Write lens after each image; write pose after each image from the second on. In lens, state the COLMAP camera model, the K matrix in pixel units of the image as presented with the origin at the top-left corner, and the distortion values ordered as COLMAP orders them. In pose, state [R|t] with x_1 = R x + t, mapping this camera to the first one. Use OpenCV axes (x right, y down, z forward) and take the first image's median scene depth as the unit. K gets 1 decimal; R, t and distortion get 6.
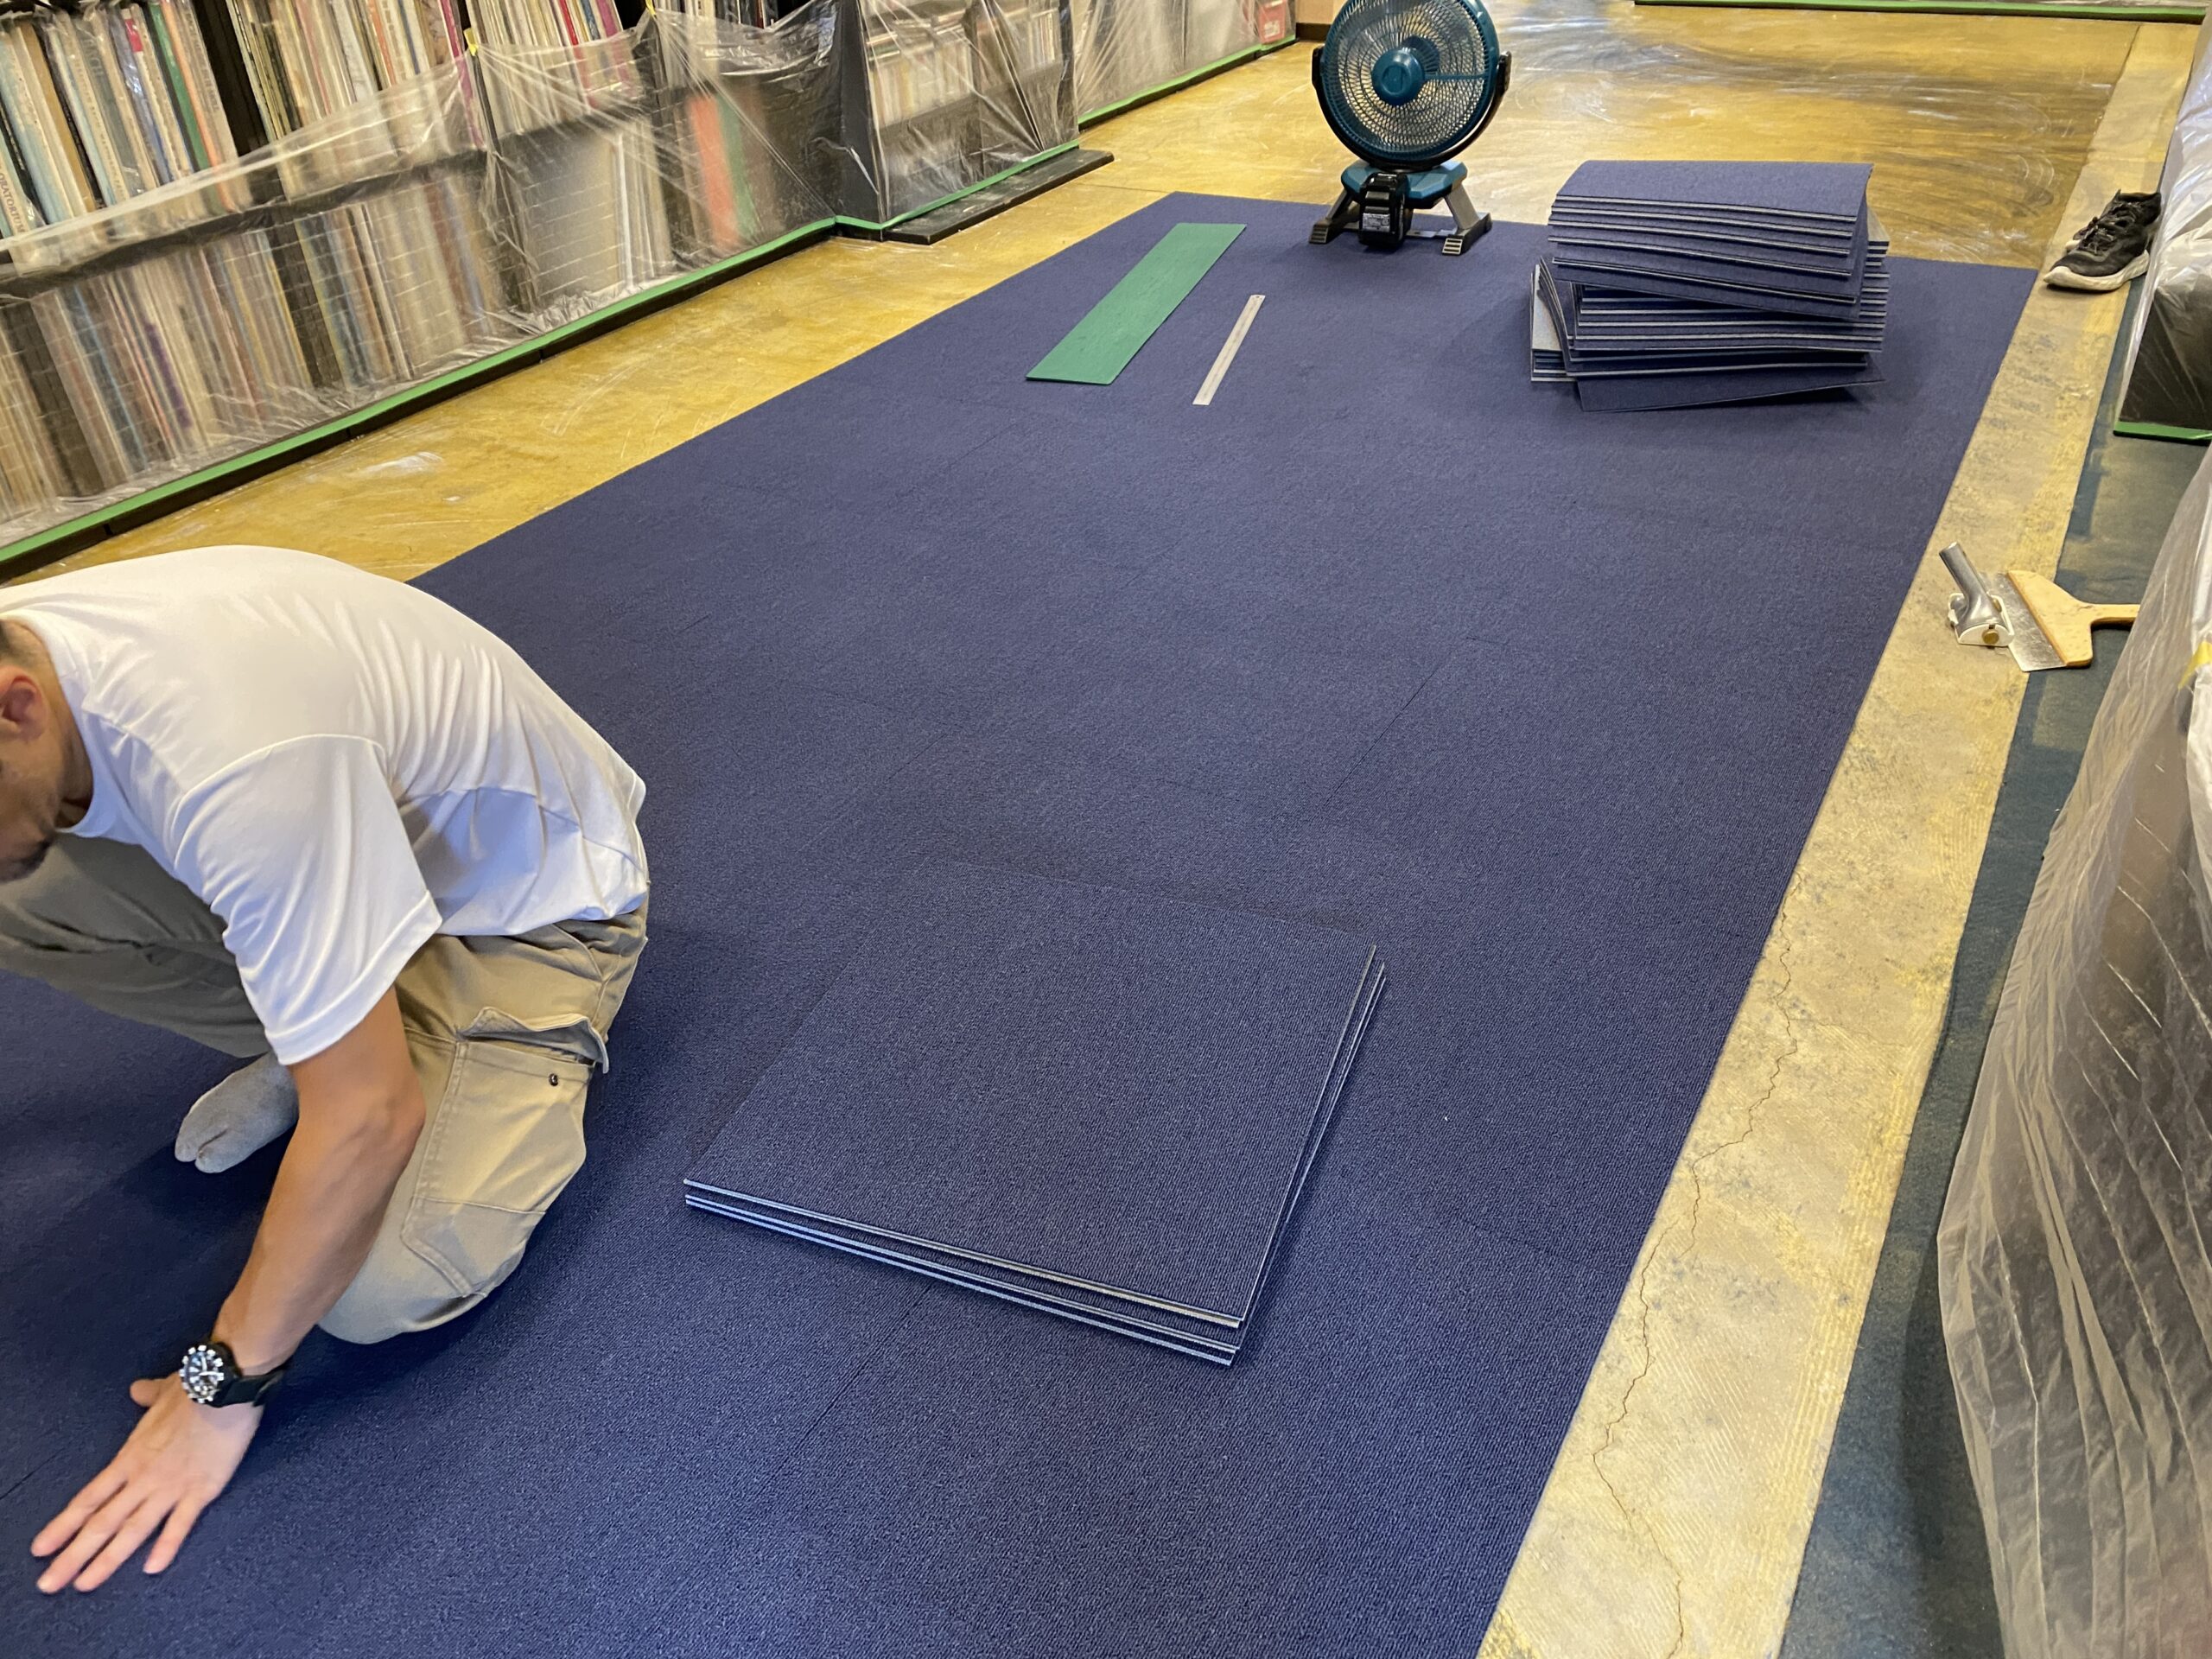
lens RADIAL K [[1703.0, 0, 1102.5], [0, 1703.0, 821.8], [0, 0, 1]] dist [0.002355, 0.002302]
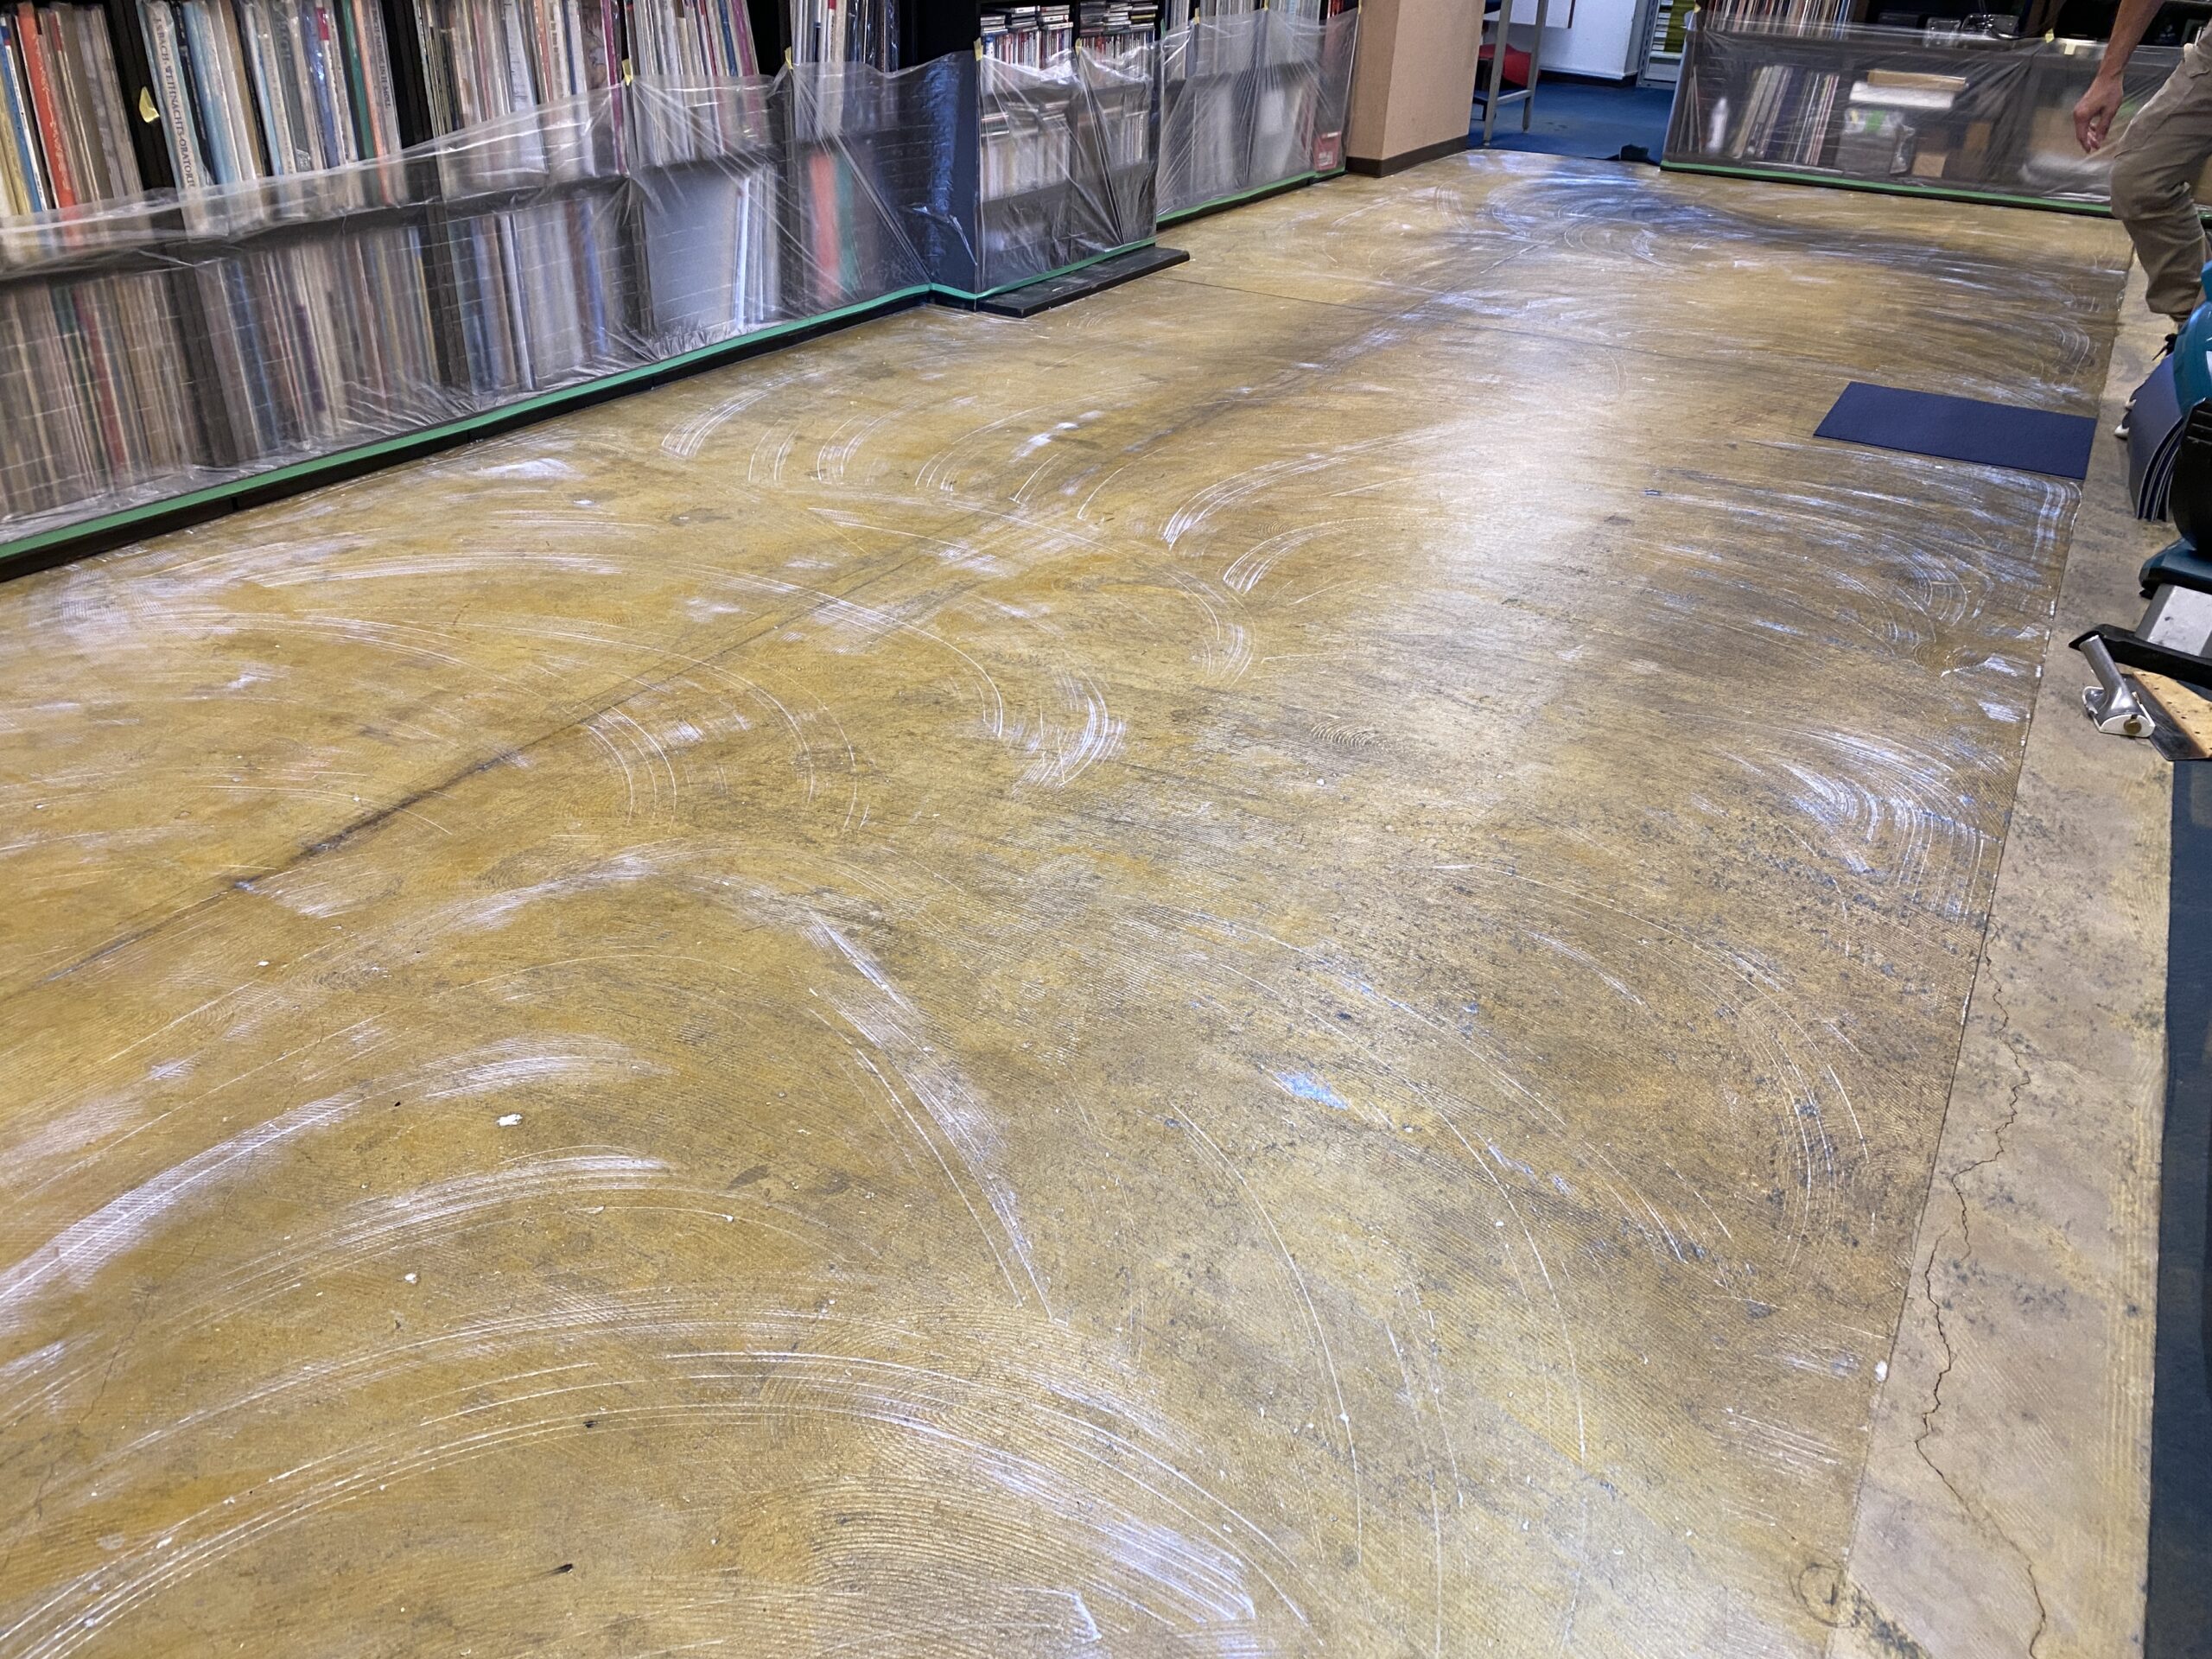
lens RADIAL K [[1703.0, 0, 1110.1], [0, 1703.0, 810.1], [0, 0, 1]] dist [0.002355, 0.002302]
pose [[0.996668, 0.069545, 0.042629, -0.090970], [-0.065878, 0.994444, -0.082100, 0.045019], [-0.048101, 0.079018, 0.995712, 0.004984]]
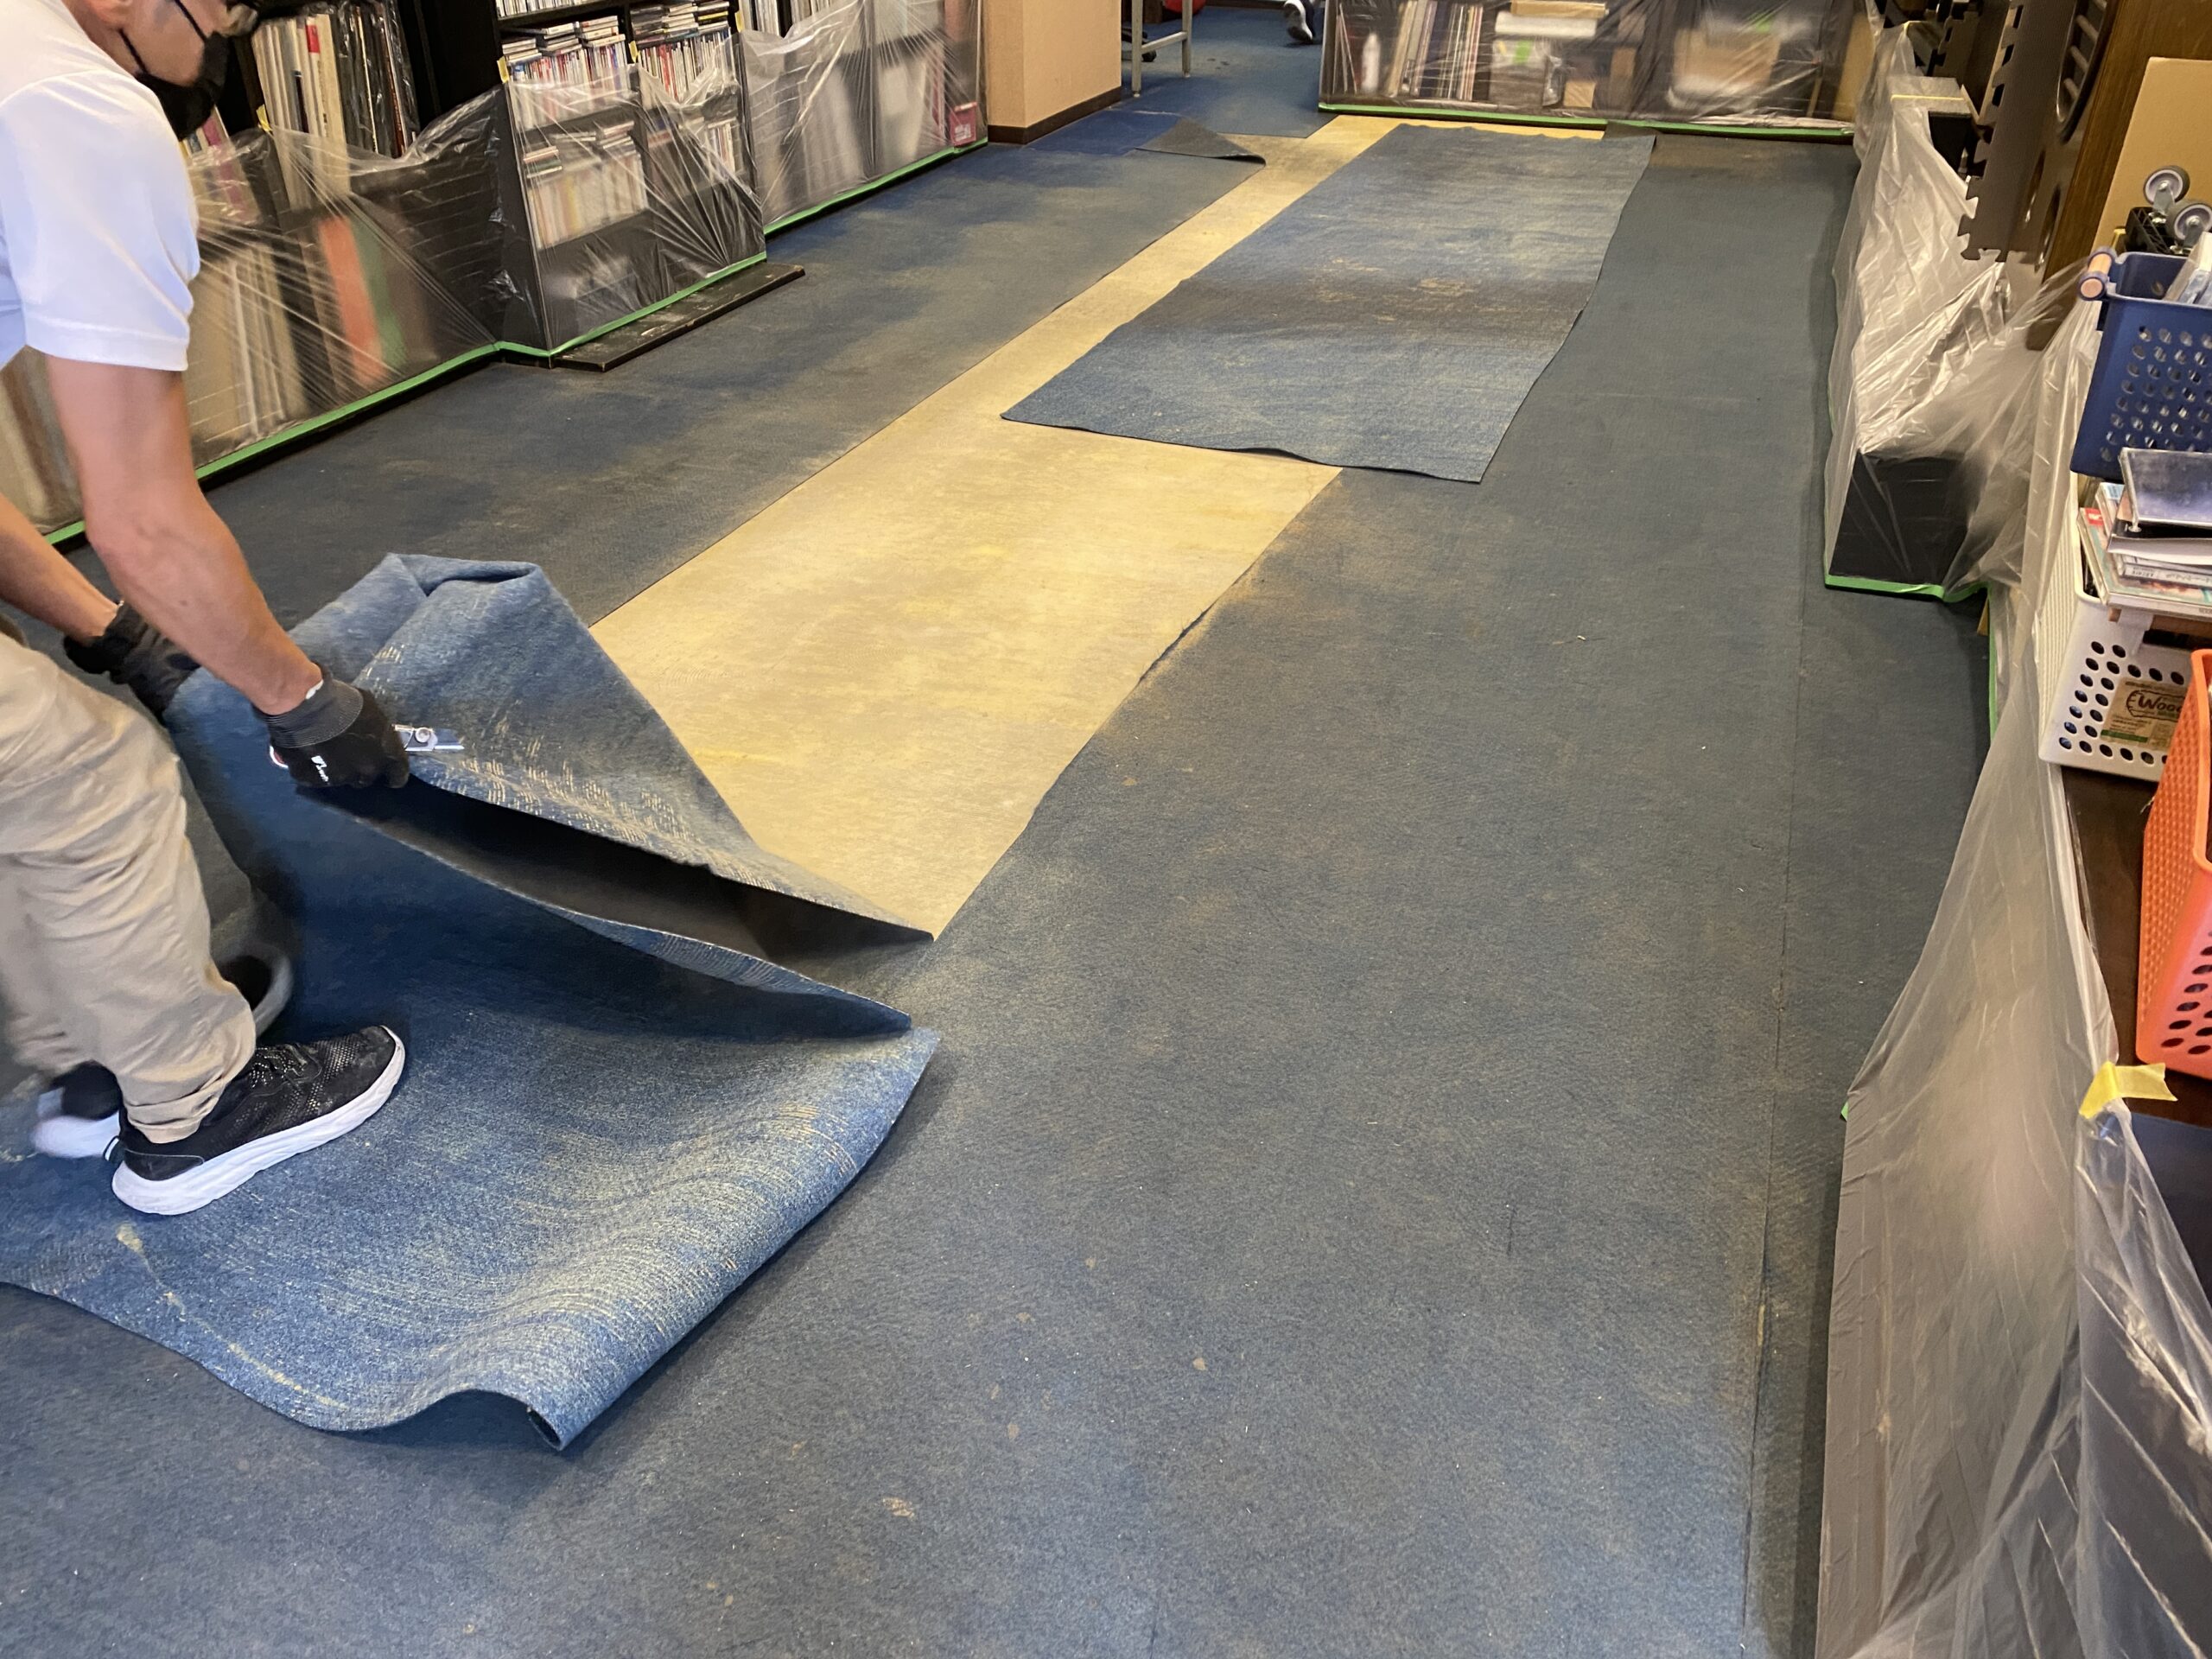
lens RADIAL K [[1703.0, 0, 1111.5], [0, 1703.0, 828.6], [0, 0, 1]] dist [0.002355, 0.002302]
pose [[0.985190, -0.046406, 0.165070, 0.006139], [0.051436, 0.998329, -0.026328, -0.068977], [-0.163572, 0.034429, 0.985930, 0.069662]]
